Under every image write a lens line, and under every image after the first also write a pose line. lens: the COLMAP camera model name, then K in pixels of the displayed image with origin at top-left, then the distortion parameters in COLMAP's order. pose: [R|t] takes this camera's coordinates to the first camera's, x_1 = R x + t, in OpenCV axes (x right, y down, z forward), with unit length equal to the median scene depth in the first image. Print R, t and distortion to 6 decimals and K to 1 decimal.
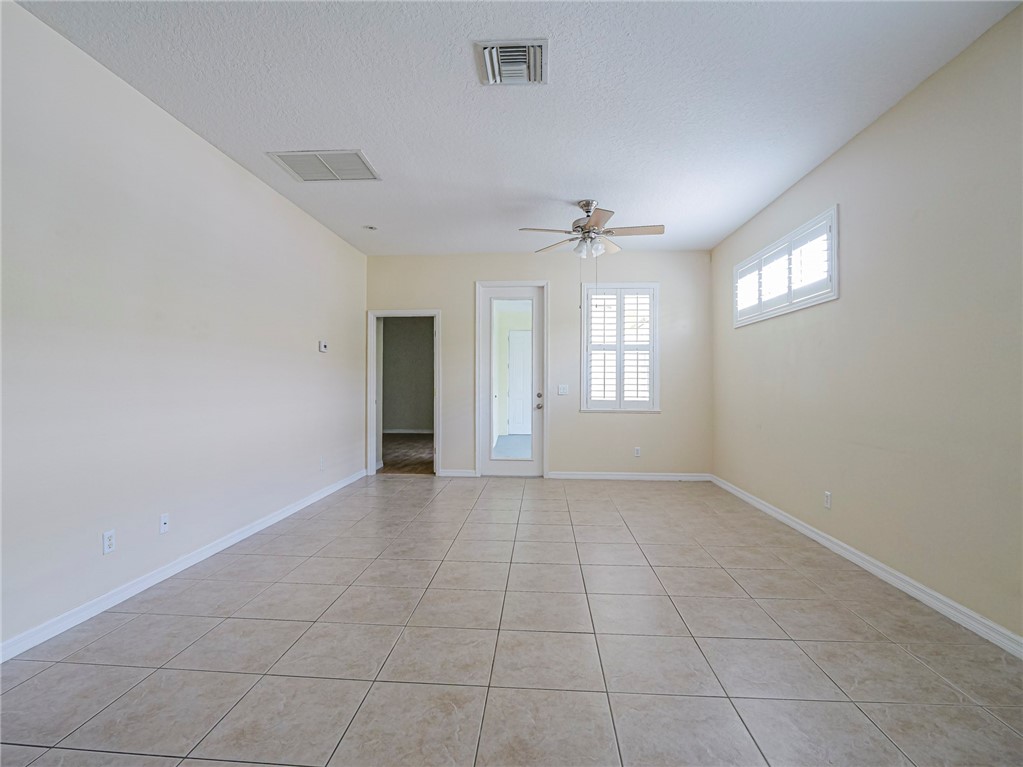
lens RADIAL K [[487.3, 0, 506.6], [0, 487.3, 378.9], [0, 0, 1]] dist [-0.003983, -0.000552]
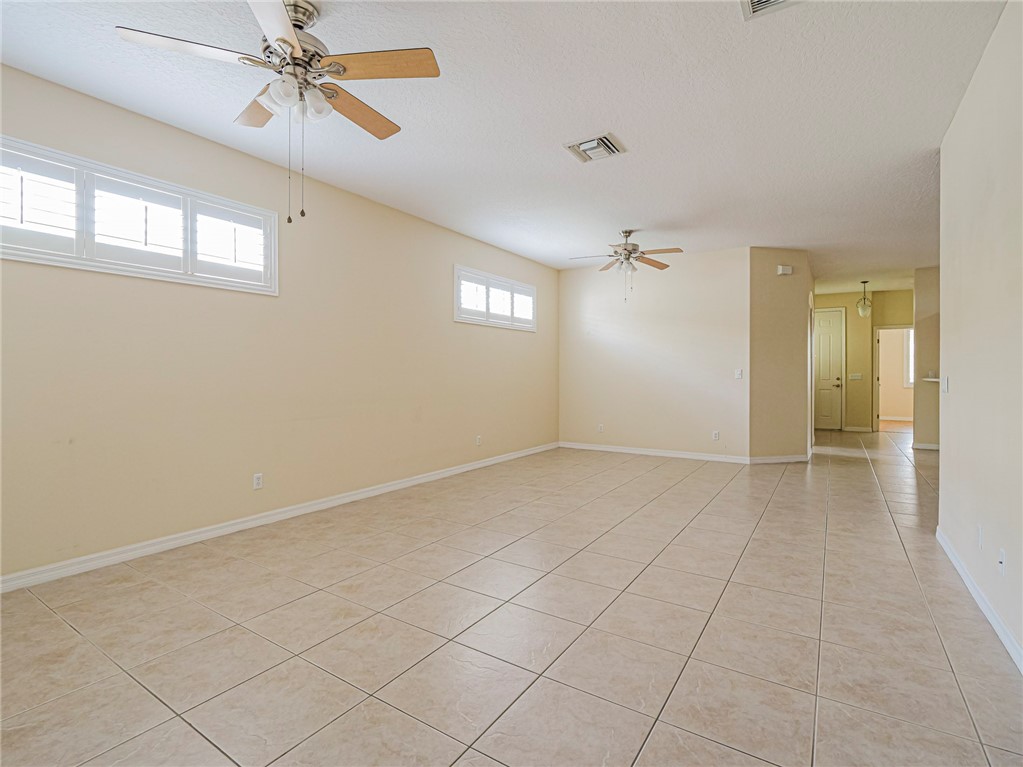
lens RADIAL K [[487.3, 0, 506.6], [0, 487.3, 378.9], [0, 0, 1]] dist [-0.003983, -0.000552]
pose [[-0.864972, -0.011844, 0.501681, -0.339794], [-0.009253, 0.999928, 0.007653, 0.013016], [-0.501735, 0.001977, -0.865019, 1.667238]]
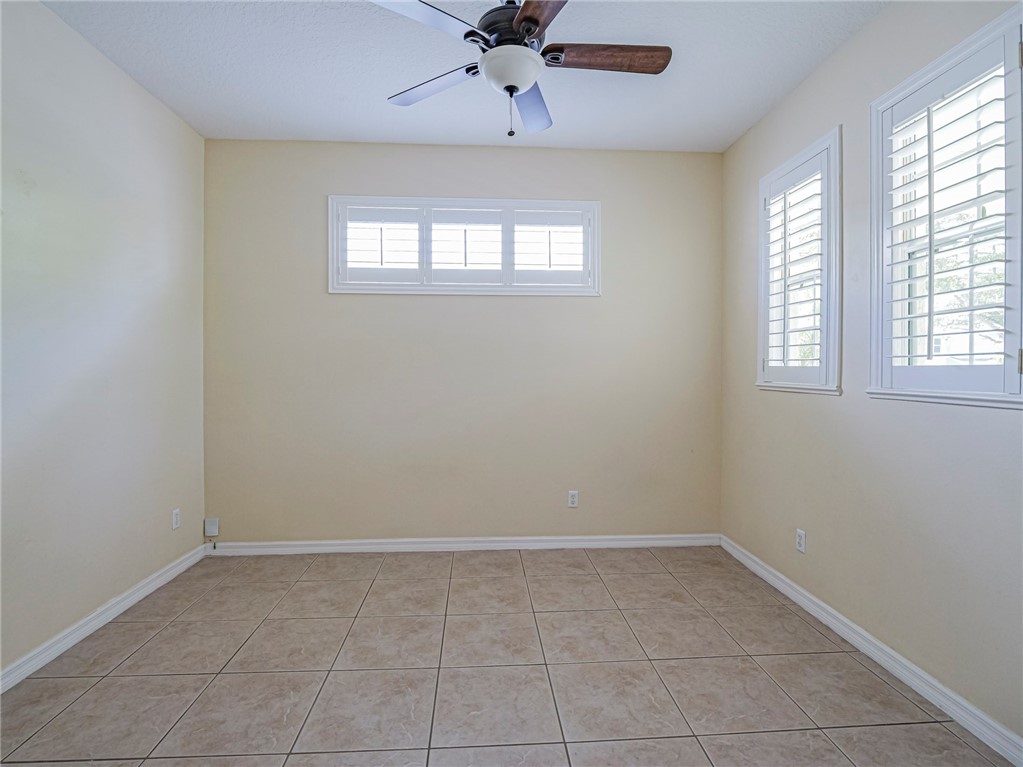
lens RADIAL K [[522.0, 0, 511.4], [0, 522.0, 375.3], [0, 0, 1]] dist [0.050664, -0.000152]
pose [[-0.127952, 0.006870, 0.991757, -0.367569], [-0.010781, 0.999907, -0.008317, 0.010720], [-0.991722, -0.011756, -0.127866, 1.284545]]
